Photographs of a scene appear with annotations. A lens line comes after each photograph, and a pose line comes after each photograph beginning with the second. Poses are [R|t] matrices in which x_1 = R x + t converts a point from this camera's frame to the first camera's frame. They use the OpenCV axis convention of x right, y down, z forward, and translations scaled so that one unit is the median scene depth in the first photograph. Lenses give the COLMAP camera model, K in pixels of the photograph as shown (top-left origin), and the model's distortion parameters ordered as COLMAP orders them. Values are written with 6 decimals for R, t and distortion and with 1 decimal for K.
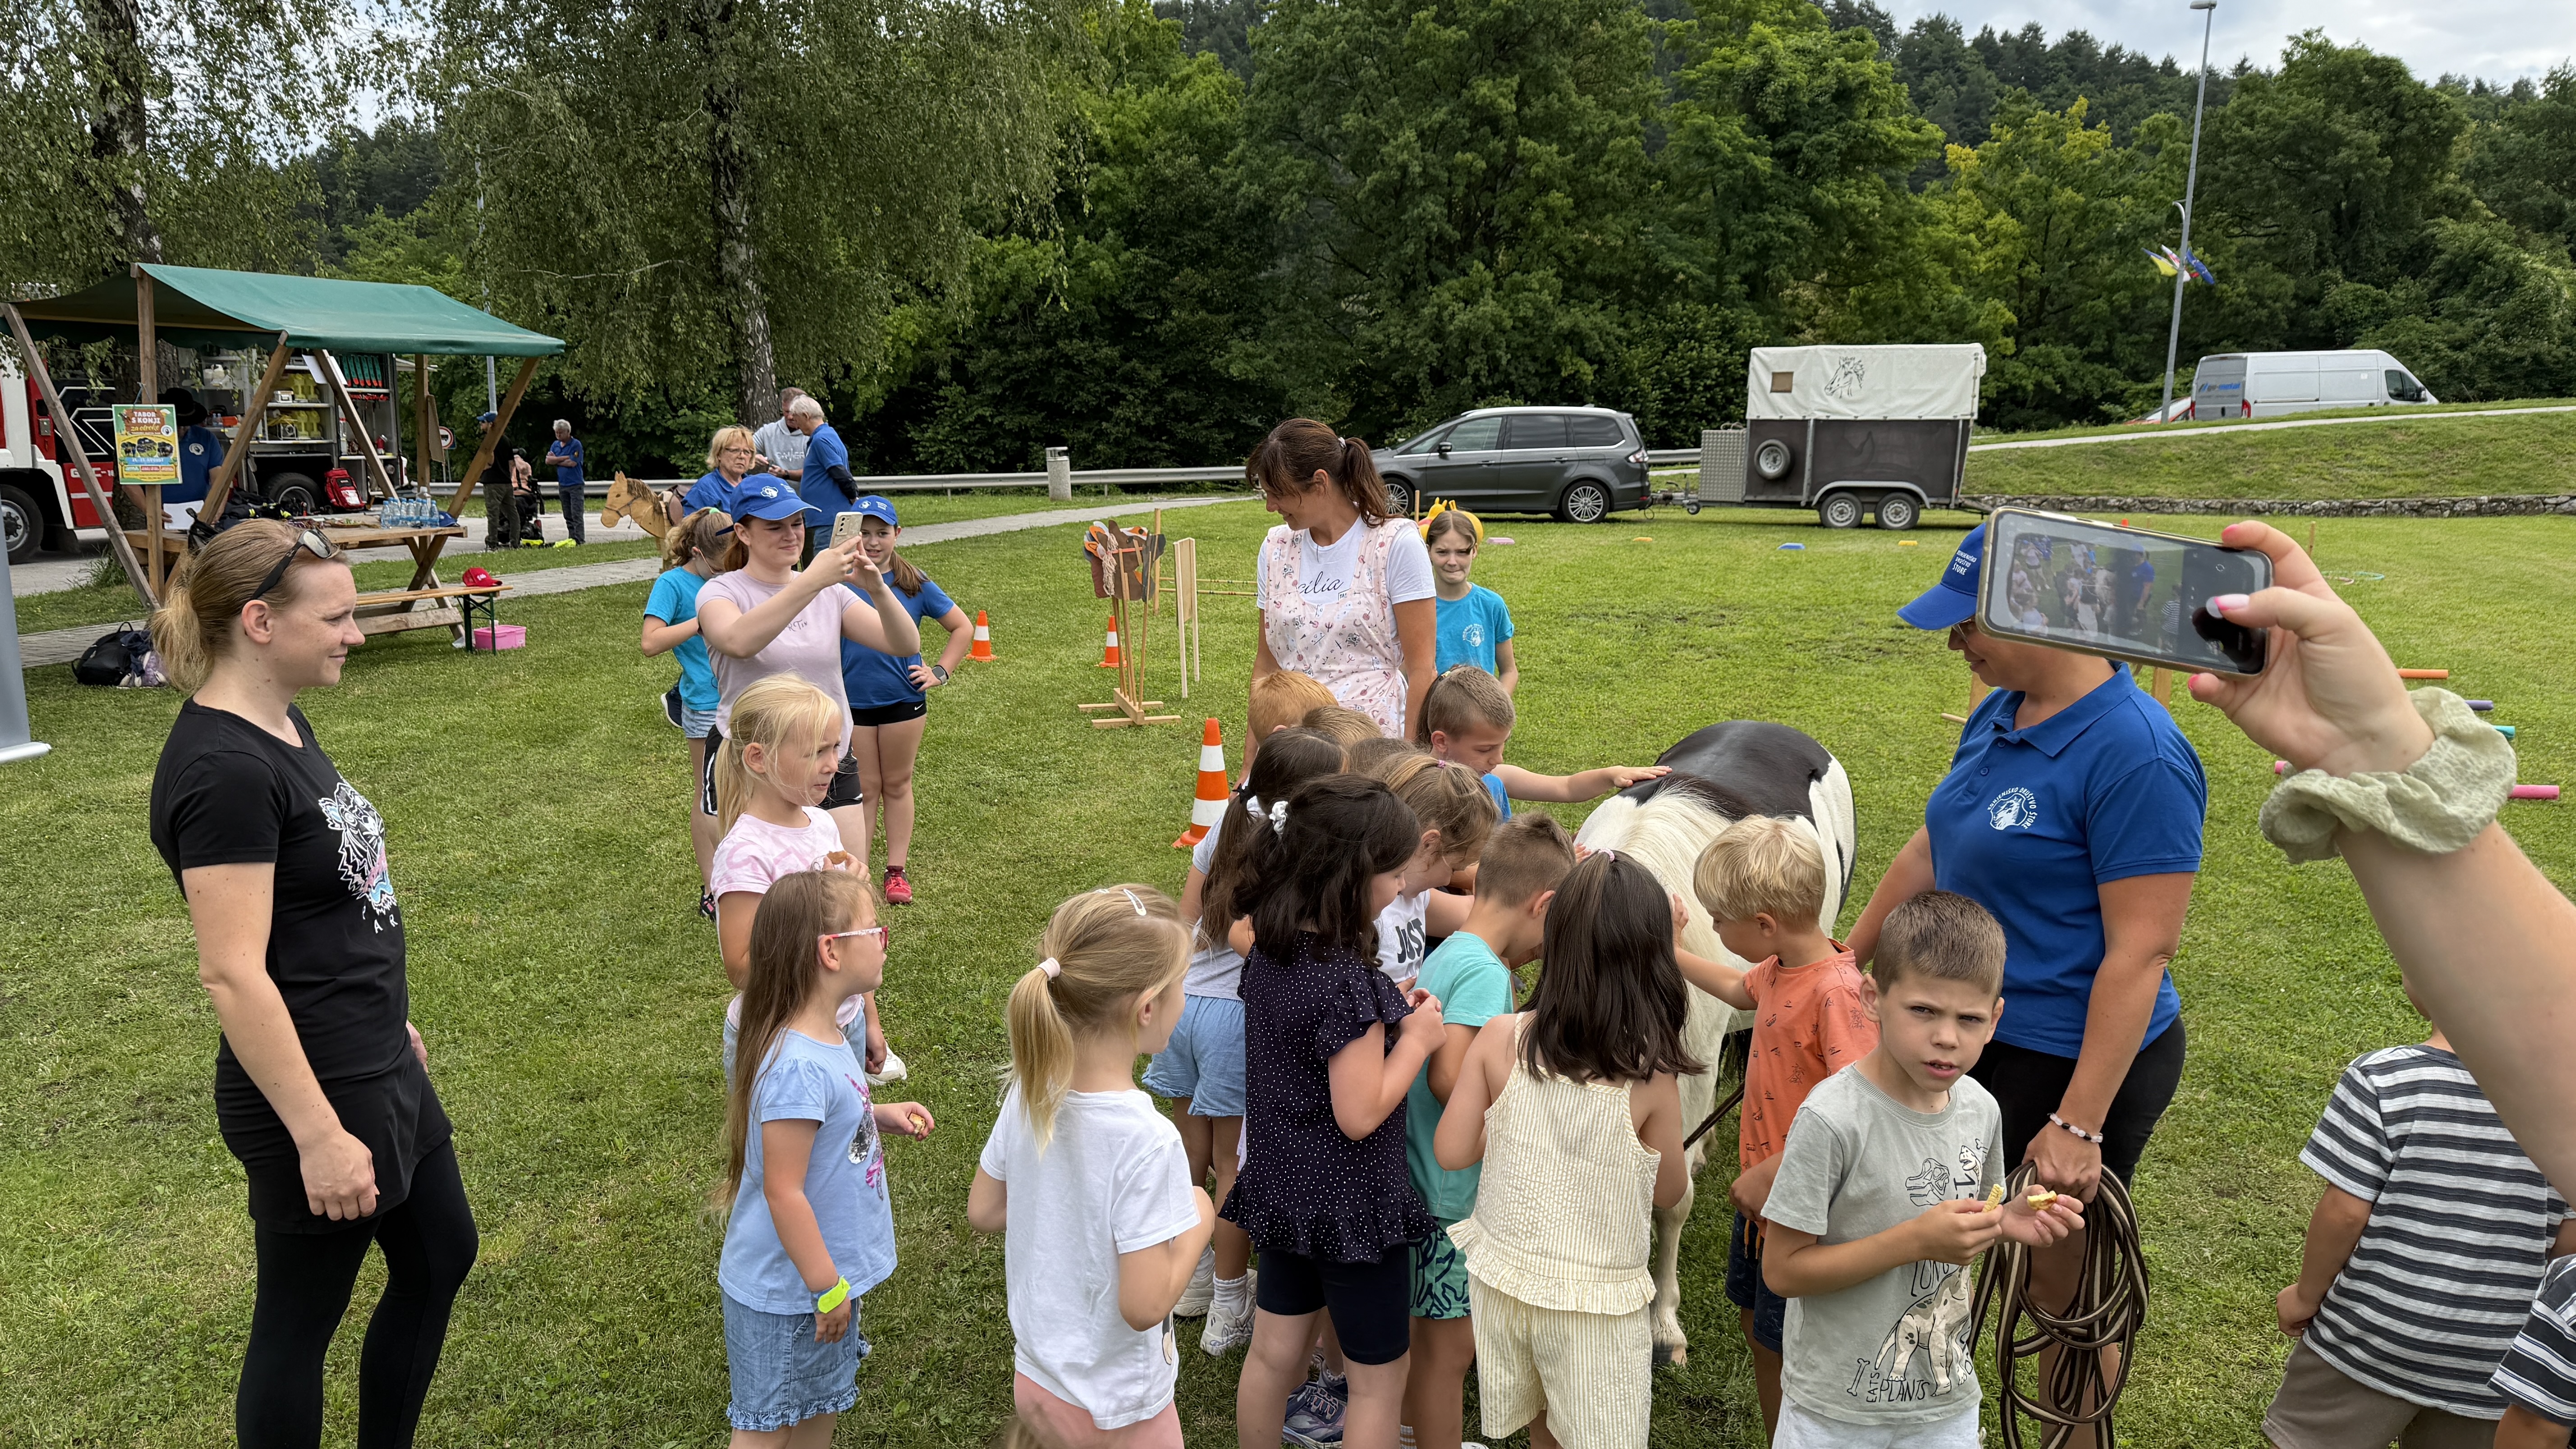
lens RADIAL K [[1778.6, 0, 1280.9], [0, 1778.6, 780.6], [0, 0, 1]] dist [0.035529, -0.037566]
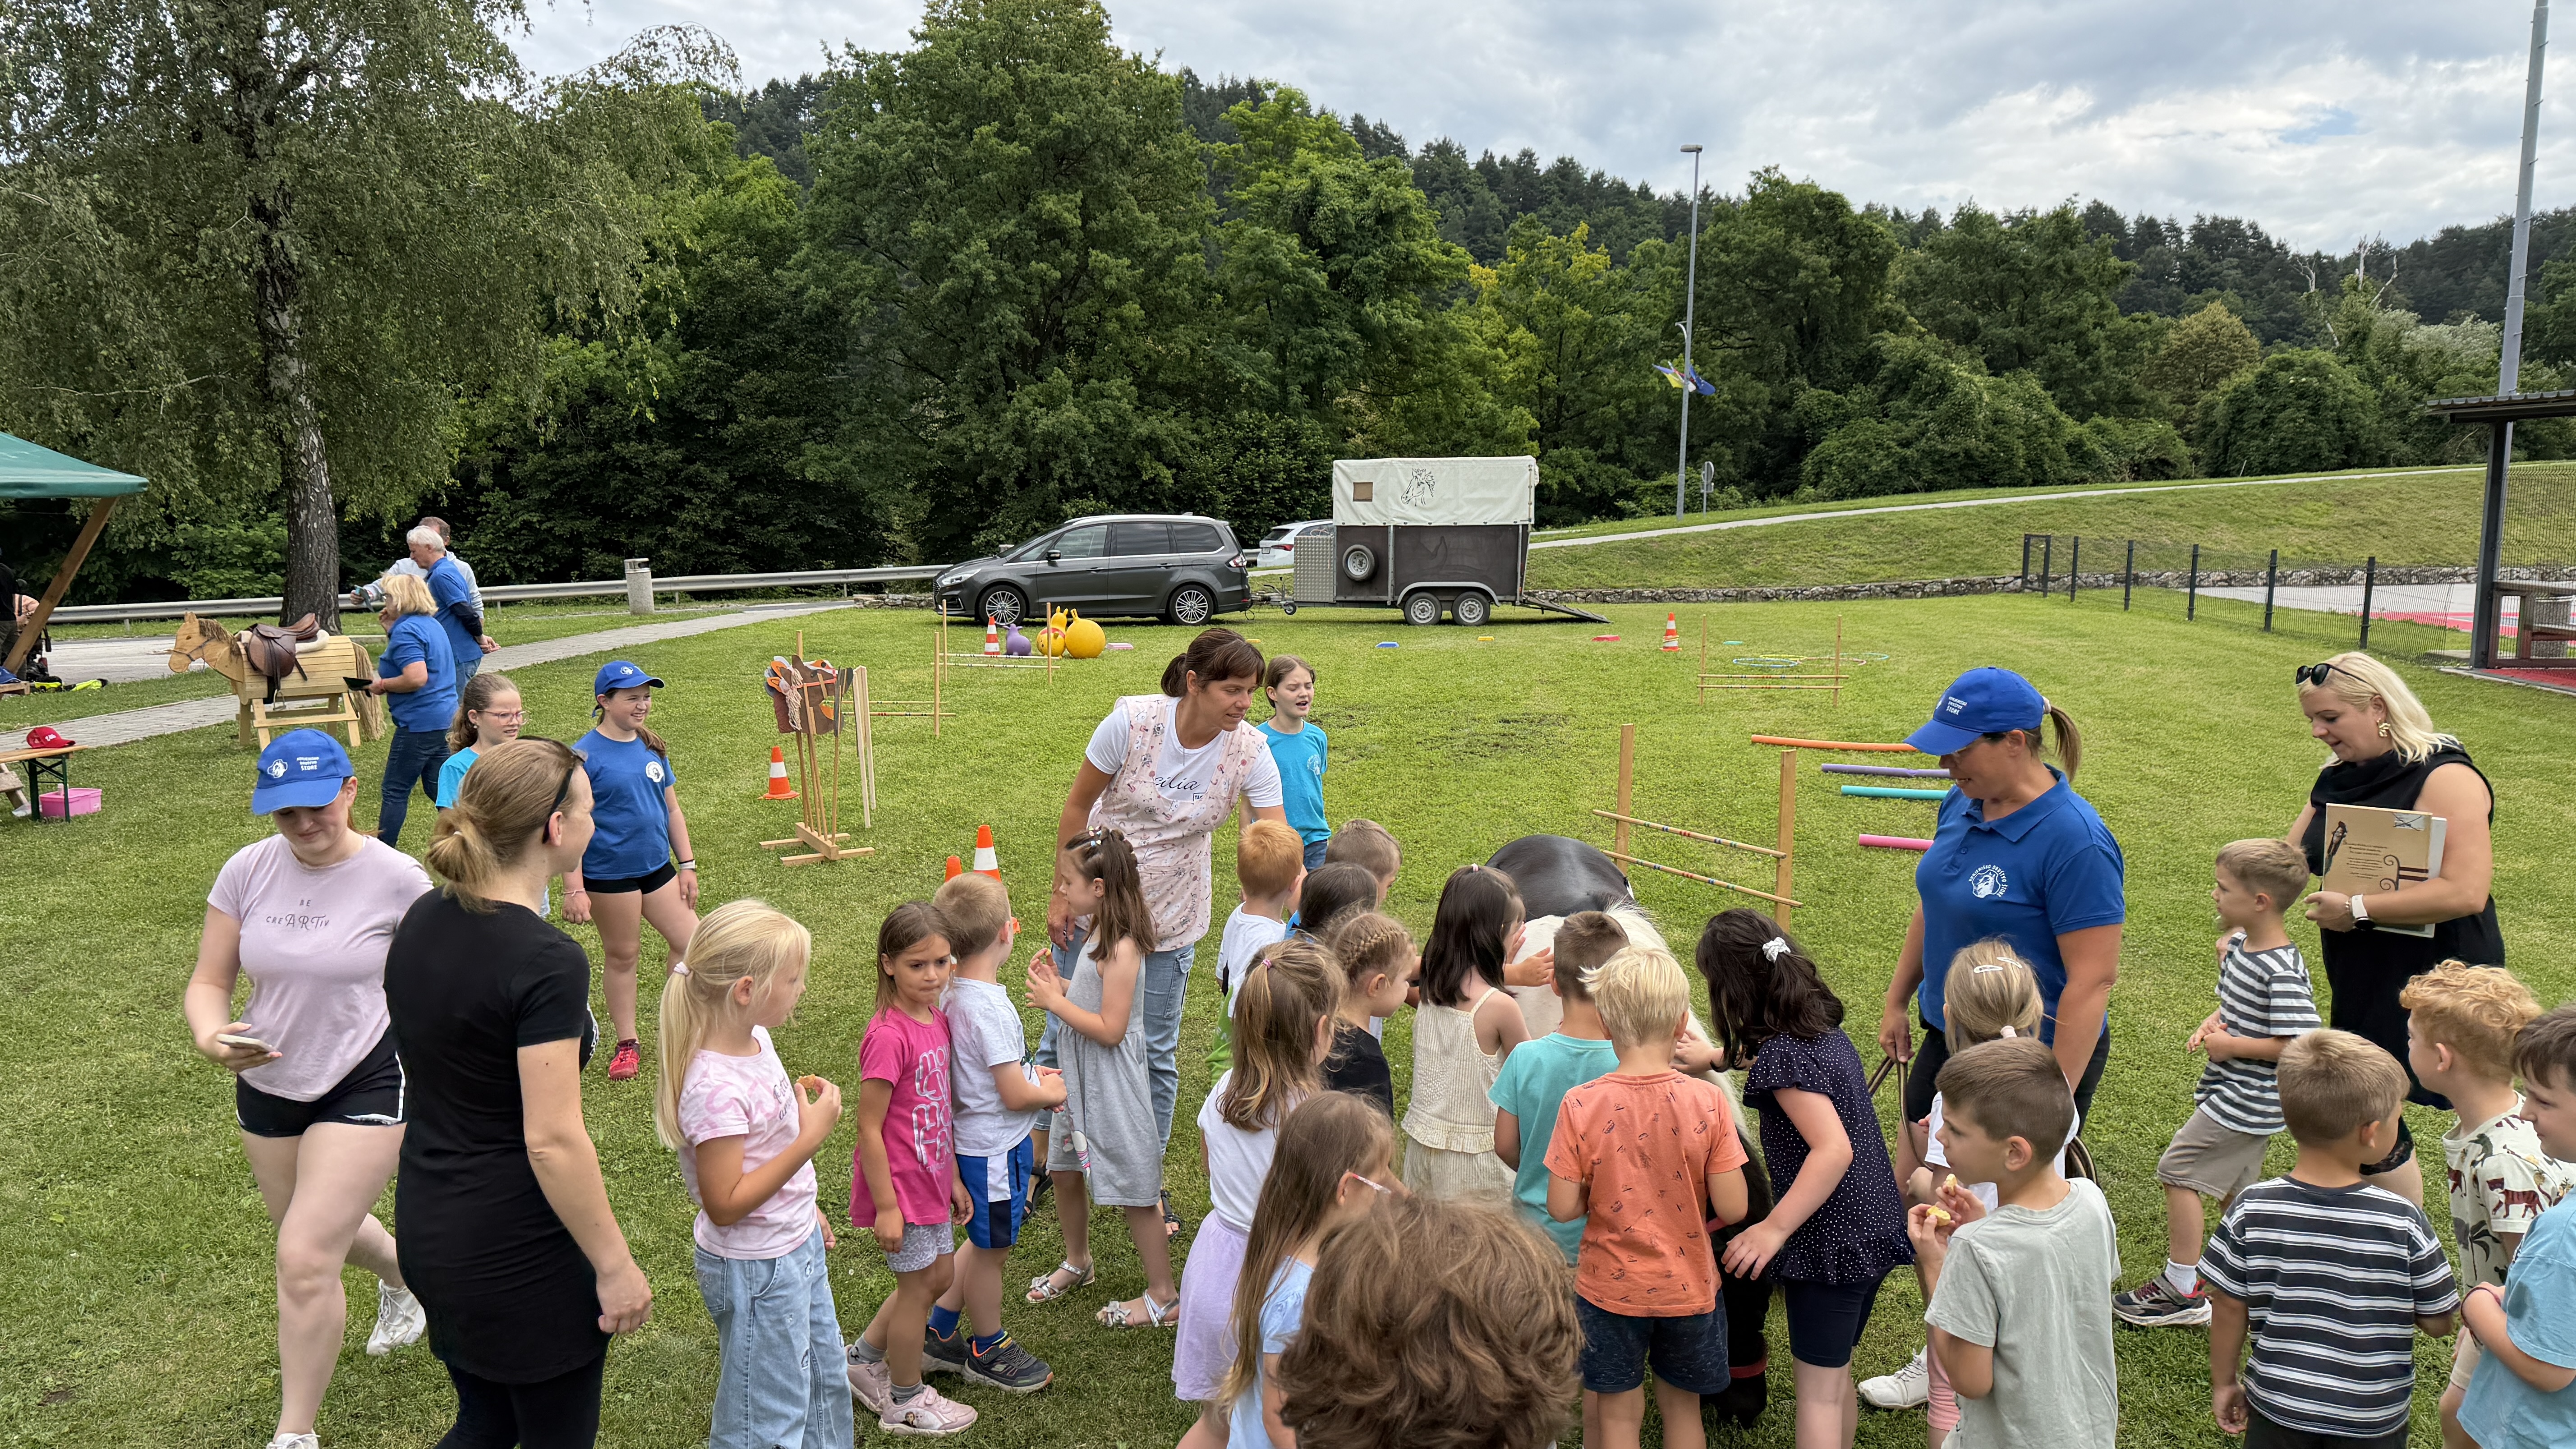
lens RADIAL K [[1766.9, 0, 1288.3], [0, 1766.9, 753.1], [0, 0, 1]] dist [0.134324, -0.201211]
pose [[0.969828, -0.046467, 0.239322, -0.013260], [0.062171, 0.996350, -0.058491, -0.003137], [-0.235731, 0.071605, 0.969177, -0.006346]]
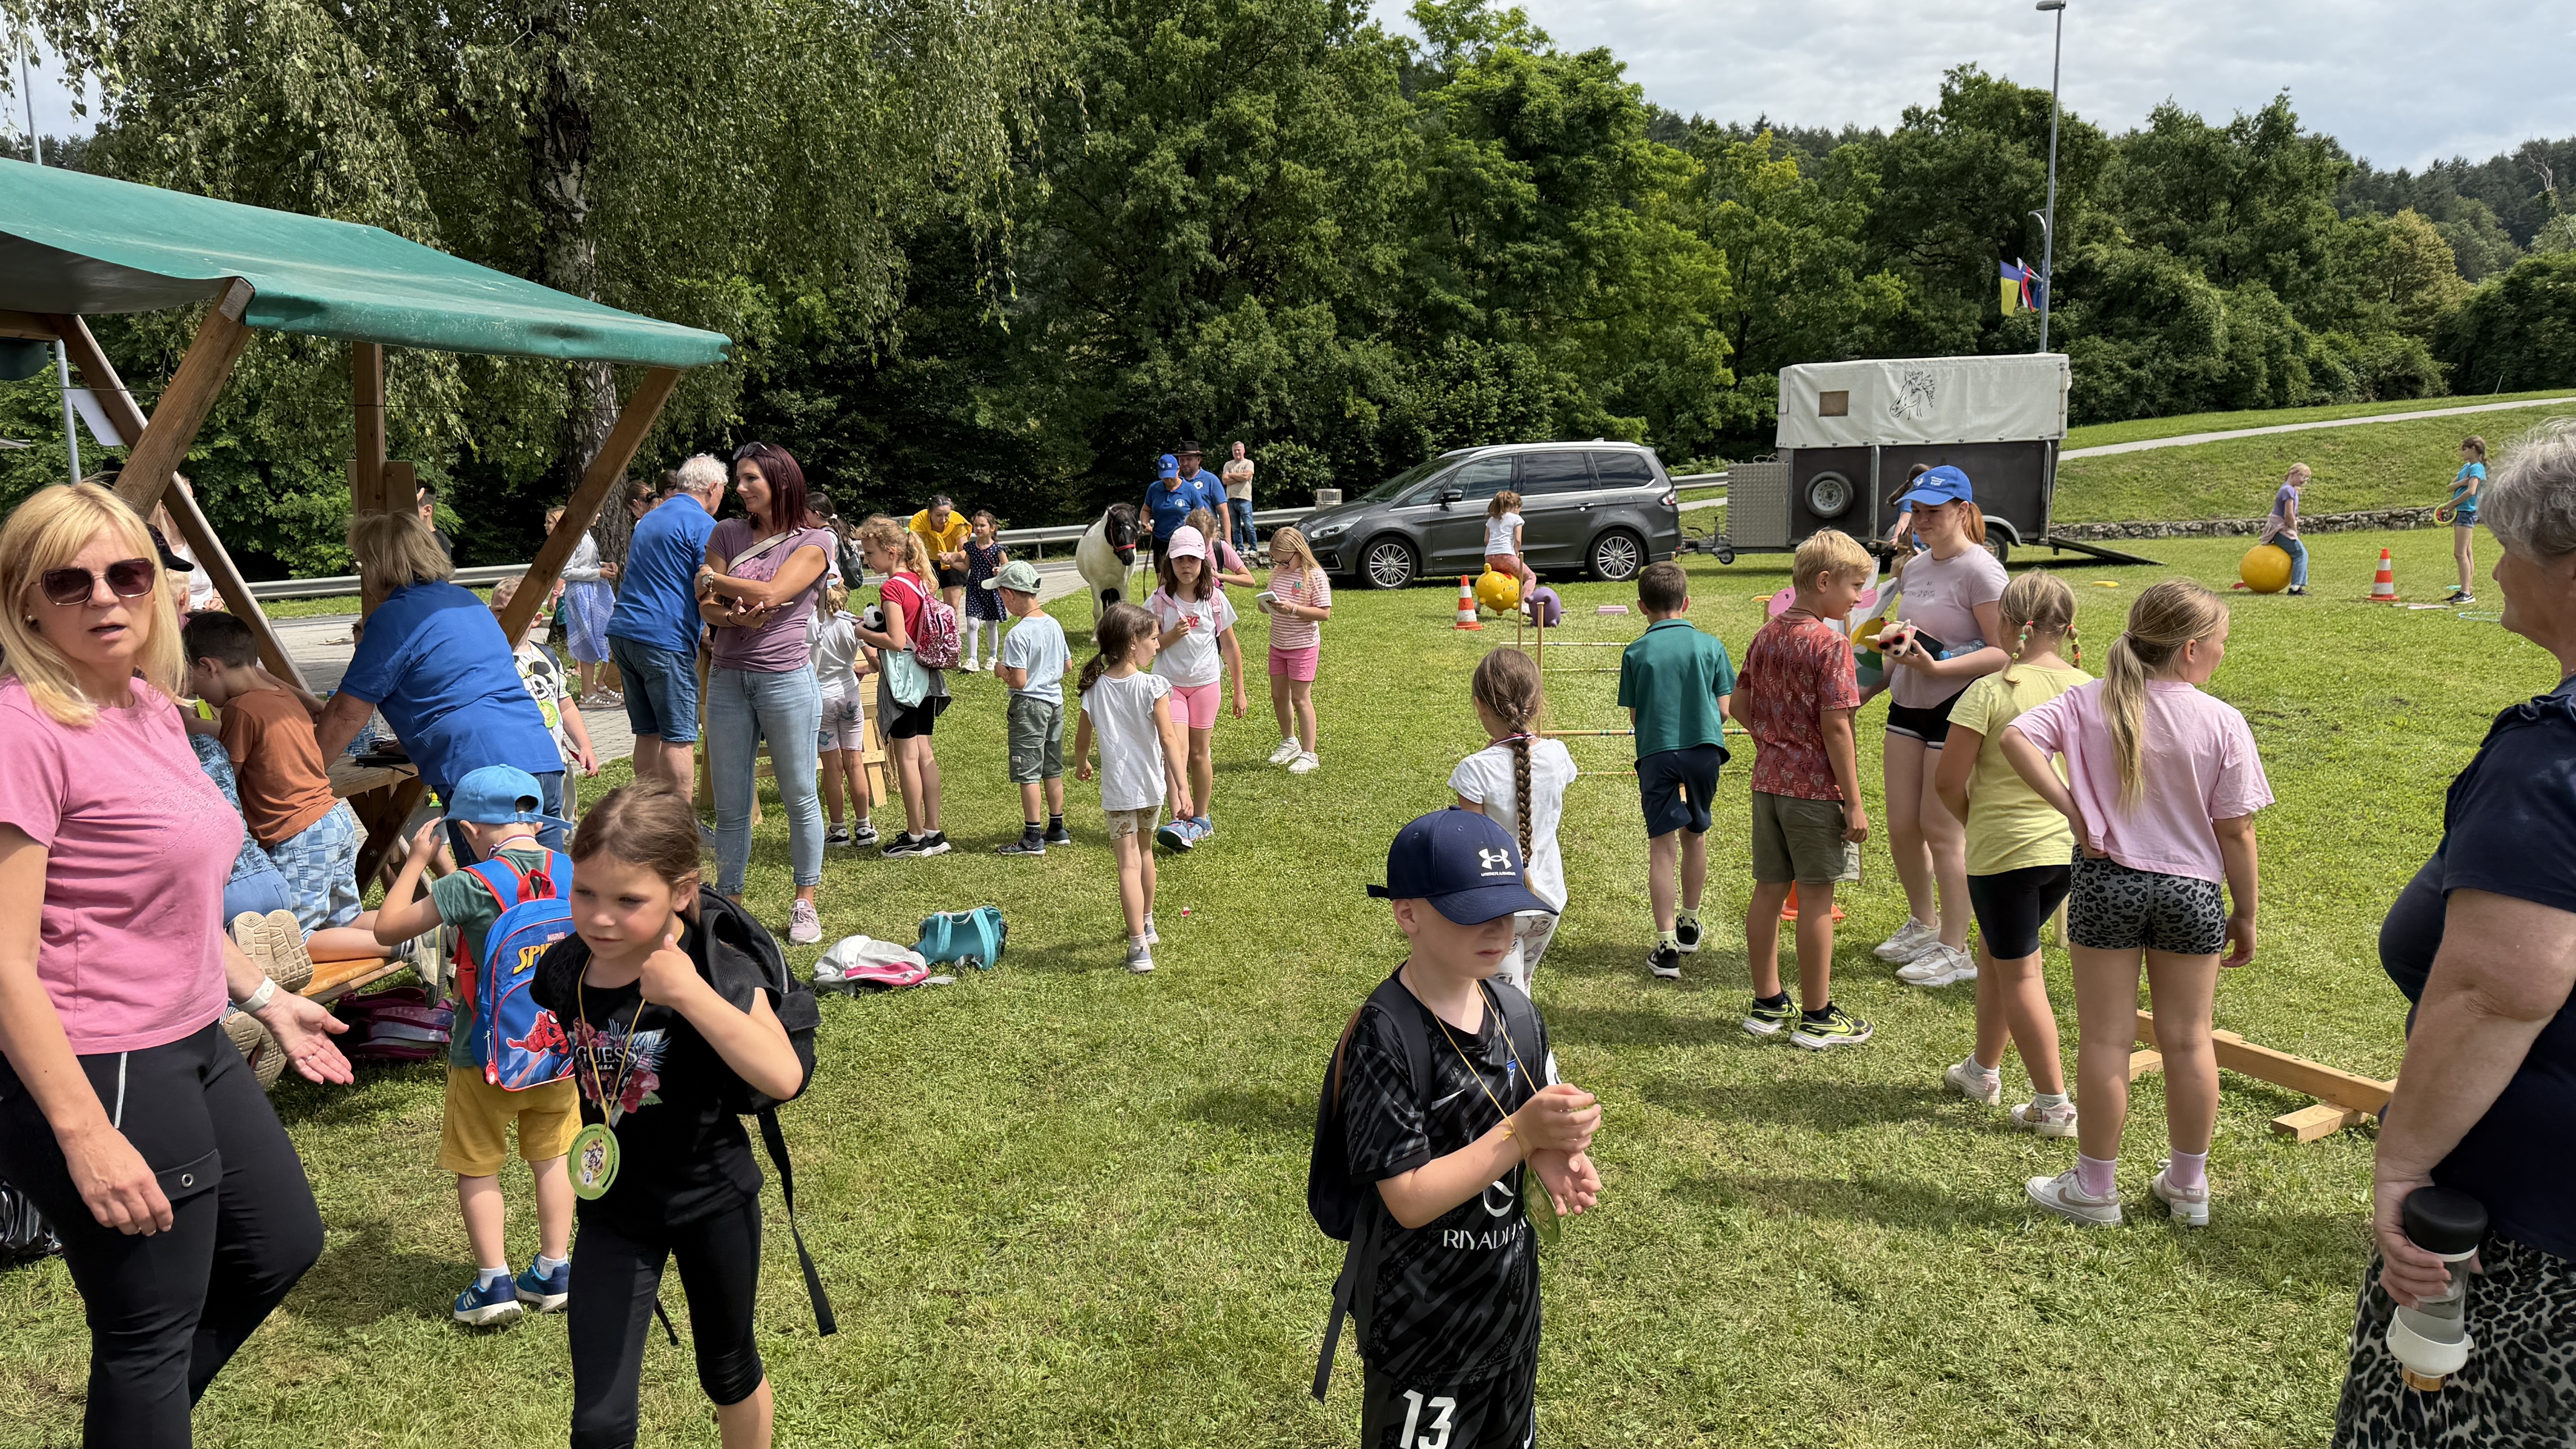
lens RADIAL K [[1817.2, 0, 1288.6], [0, 1817.2, 697.8], [0, 0, 1]] dist [0.121532, -0.186451]
pose [[0.973138, -0.064231, 0.221080, -0.084014], [0.081235, 0.994325, -0.068693, -0.024037], [-0.215413, 0.084807, 0.972833, 0.115430]]
